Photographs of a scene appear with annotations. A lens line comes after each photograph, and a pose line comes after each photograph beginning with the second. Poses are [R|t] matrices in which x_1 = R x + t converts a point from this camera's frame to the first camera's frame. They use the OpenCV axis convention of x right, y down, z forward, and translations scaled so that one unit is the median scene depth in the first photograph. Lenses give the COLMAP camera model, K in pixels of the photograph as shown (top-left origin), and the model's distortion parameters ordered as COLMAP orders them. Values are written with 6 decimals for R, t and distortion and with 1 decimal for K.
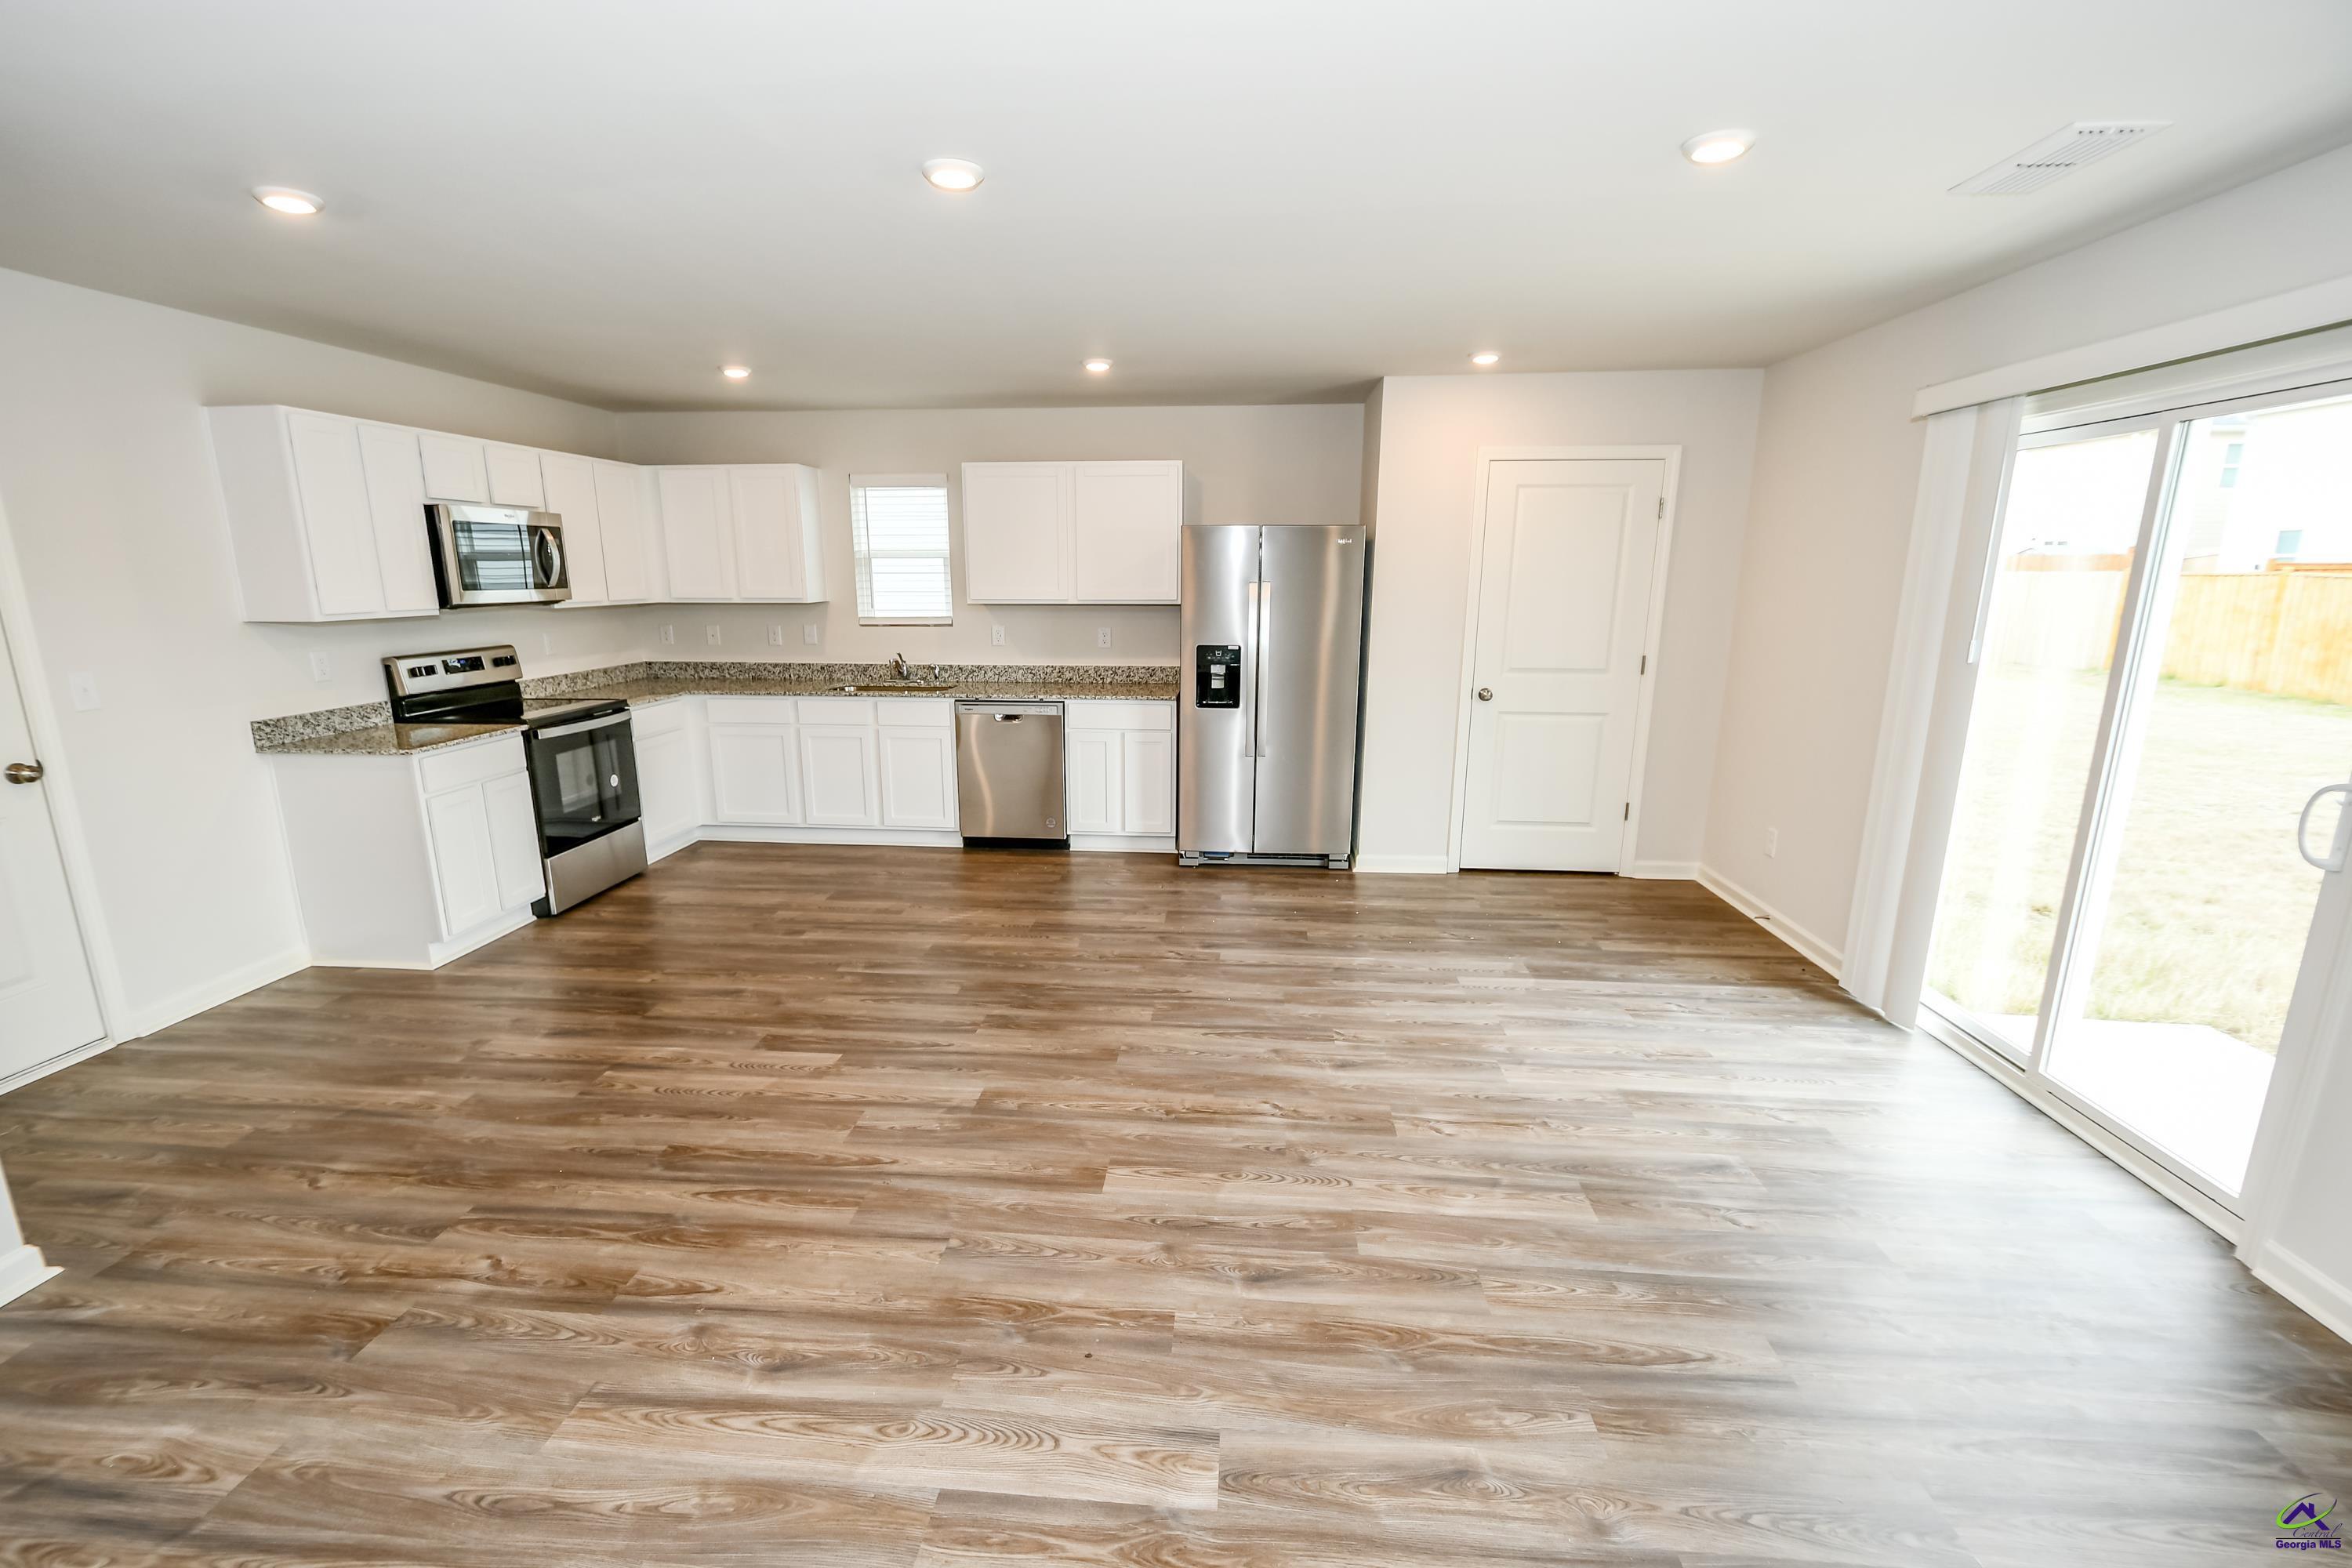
lens RADIAL K [[1037.5, 0, 1167.1], [0, 1037.5, 817.6], [0, 0, 1]] dist [0.004165, -0.005946]
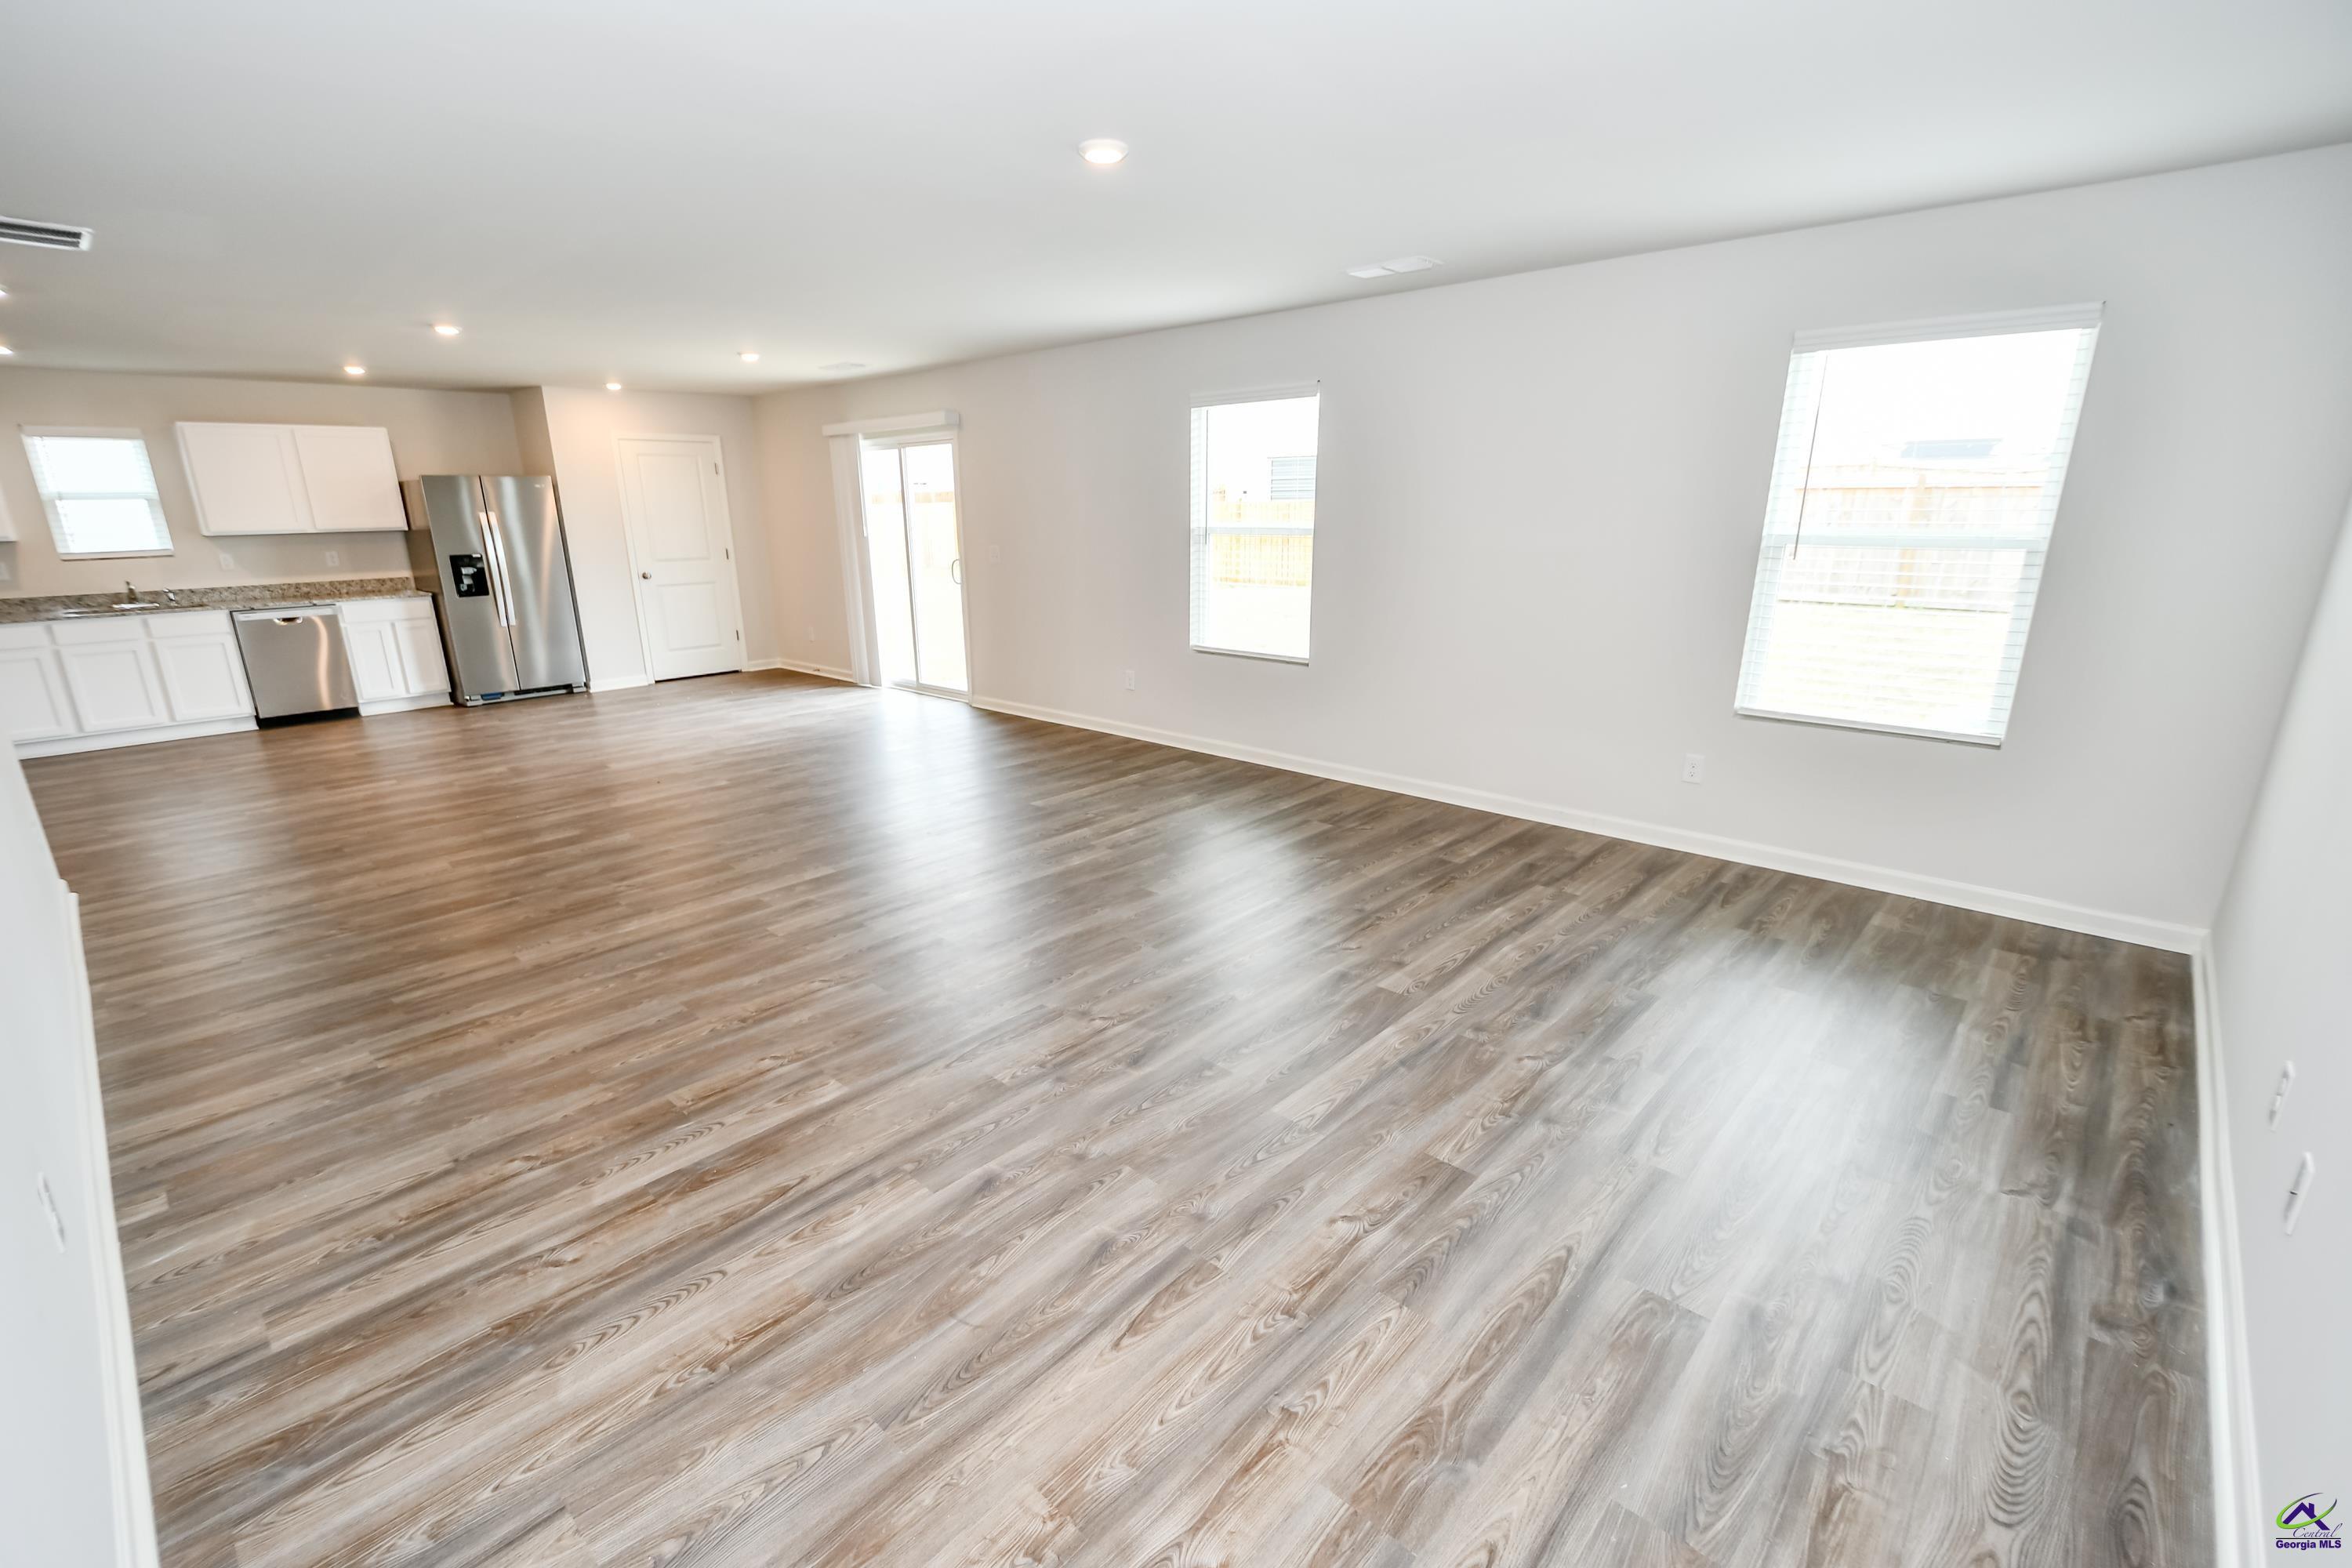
lens RADIAL K [[1016.1, 0, 1143.5], [0, 1016.1, 796.9], [0, 0, 1]] dist [0.001031, 0.000108]
pose [[0.632036, -0.233483, 0.738929, -0.518028], [0.192755, 0.970930, 0.141919, 0.164222], [-0.750584, 0.052735, 0.658668, -0.739367]]
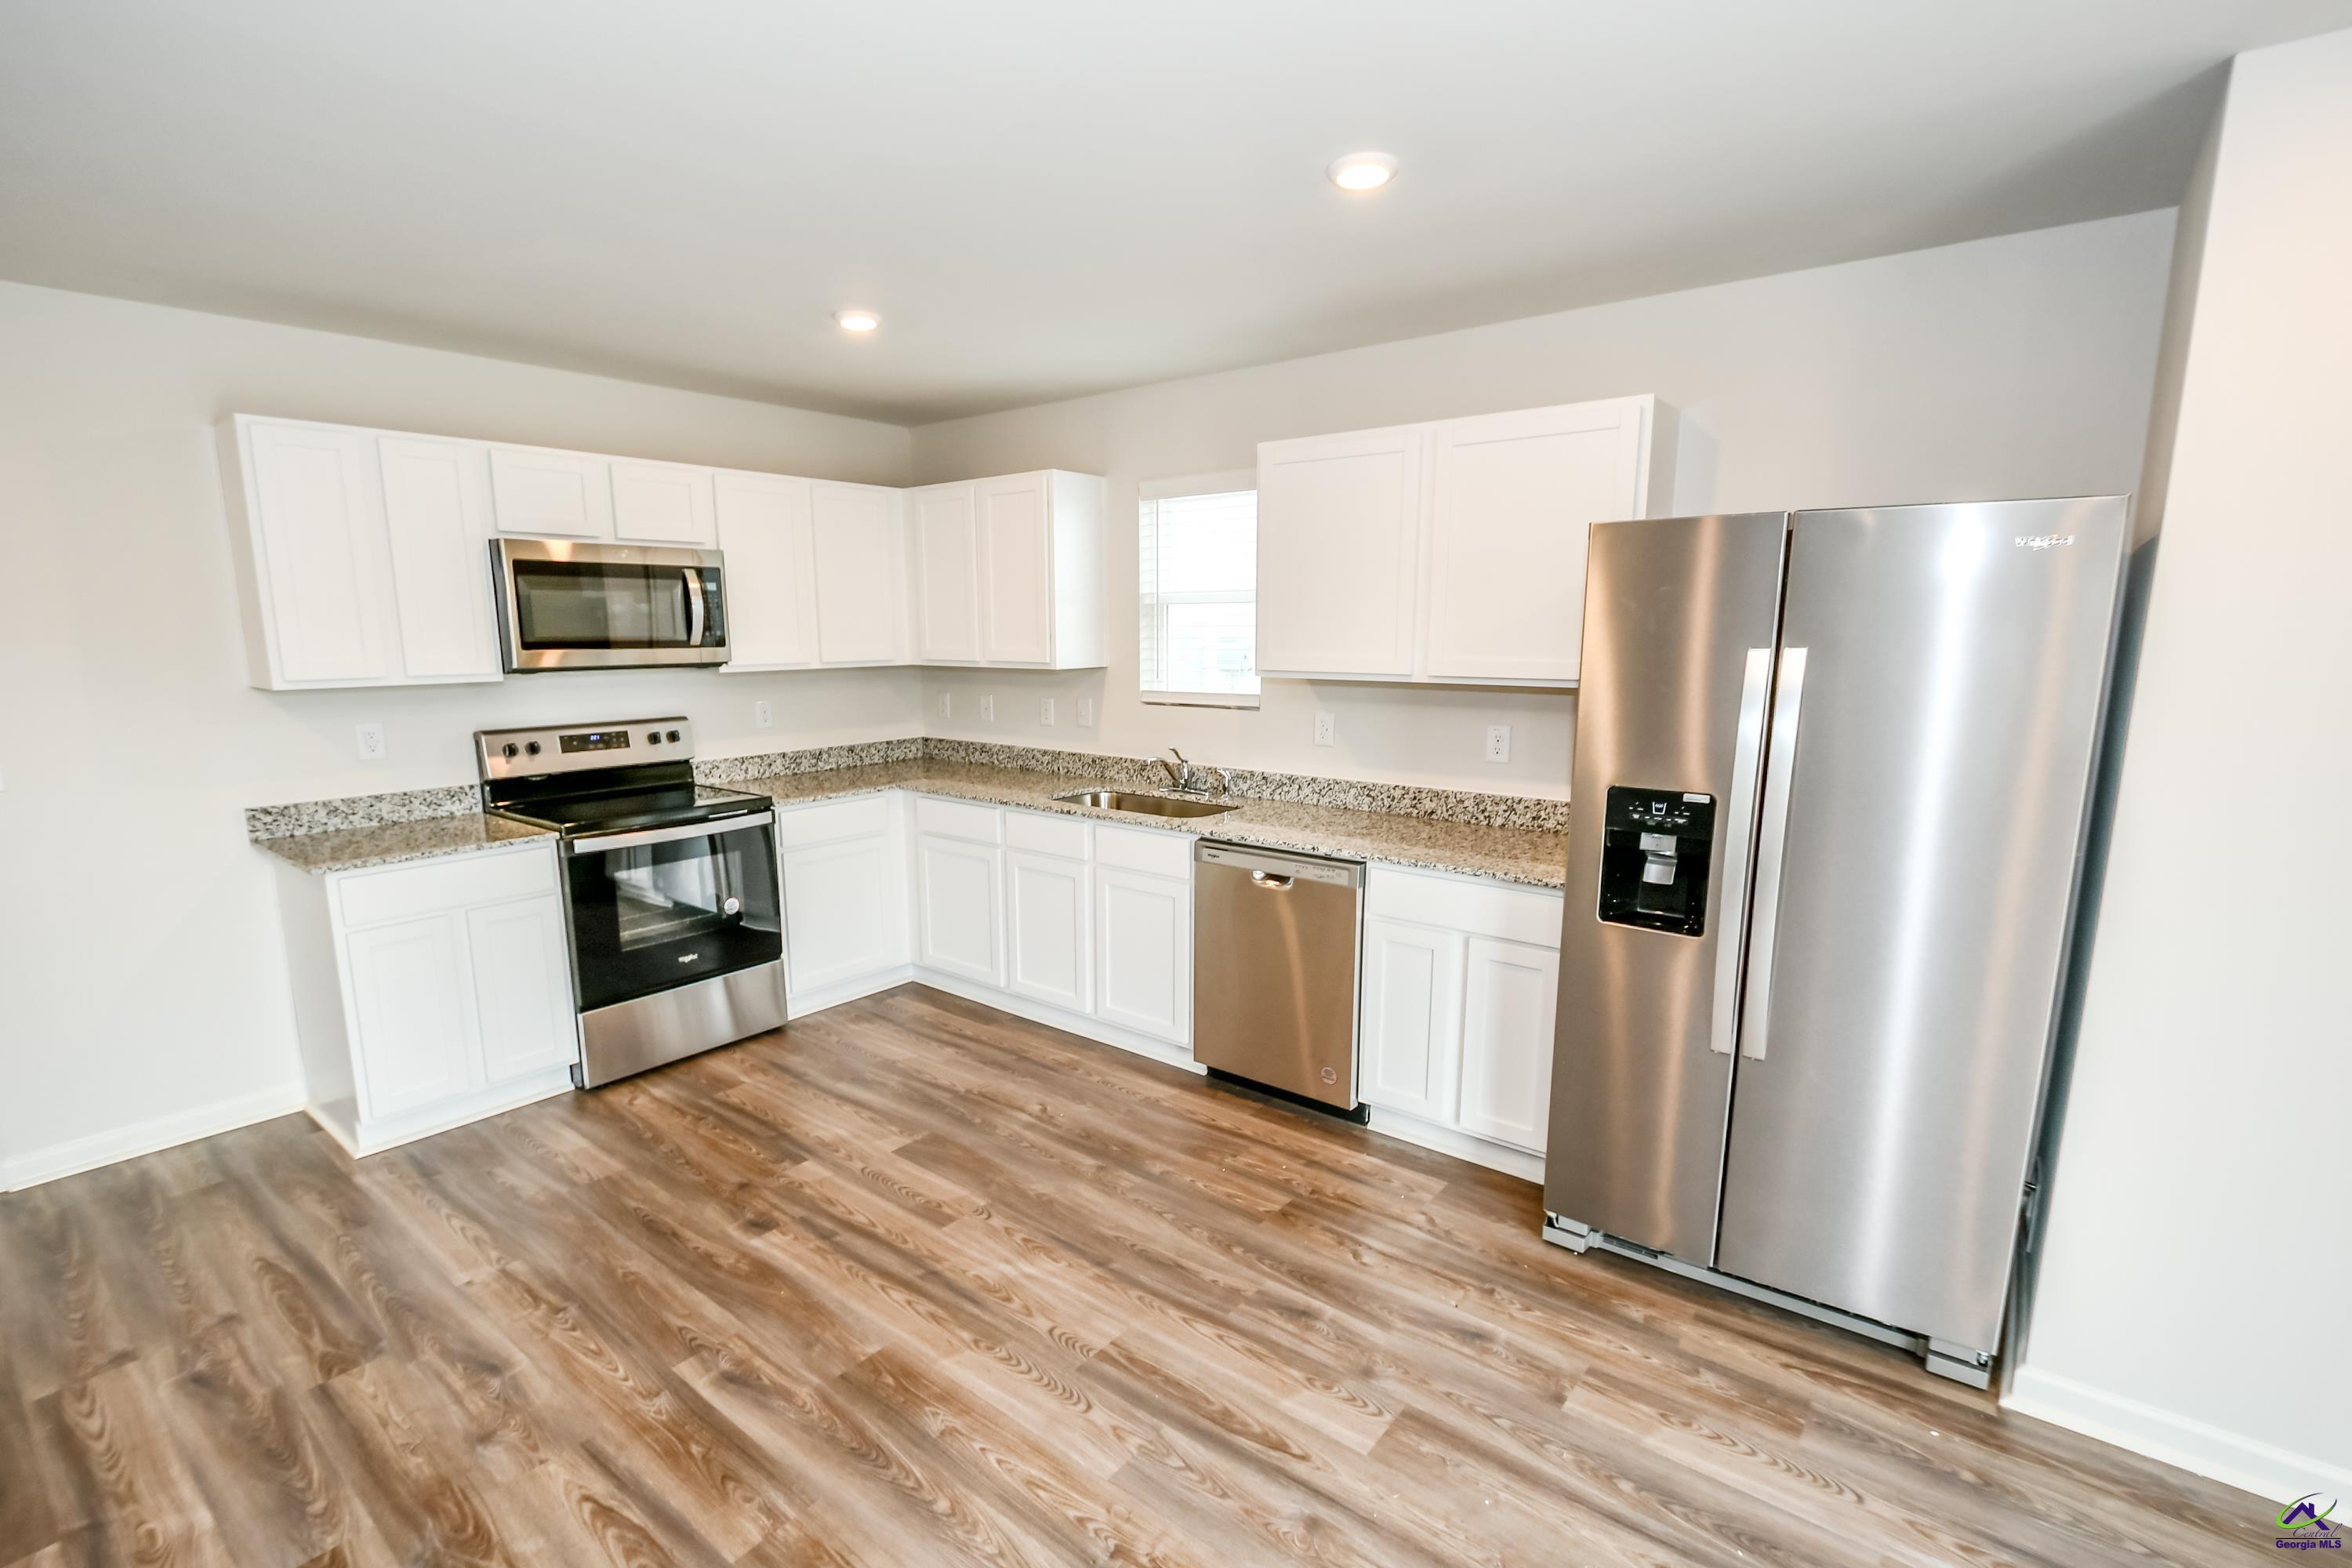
lens RADIAL K [[1087.6, 0, 1142.1], [0, 1087.6, 820.0], [0, 0, 1]] dist [-0.001905, -0.000448]
pose [[0.824766, 0.098556, -0.556819, 0.125979], [-0.128502, 0.991598, -0.014828, -0.119597], [0.550679, 0.083782, 0.830502, 0.505511]]
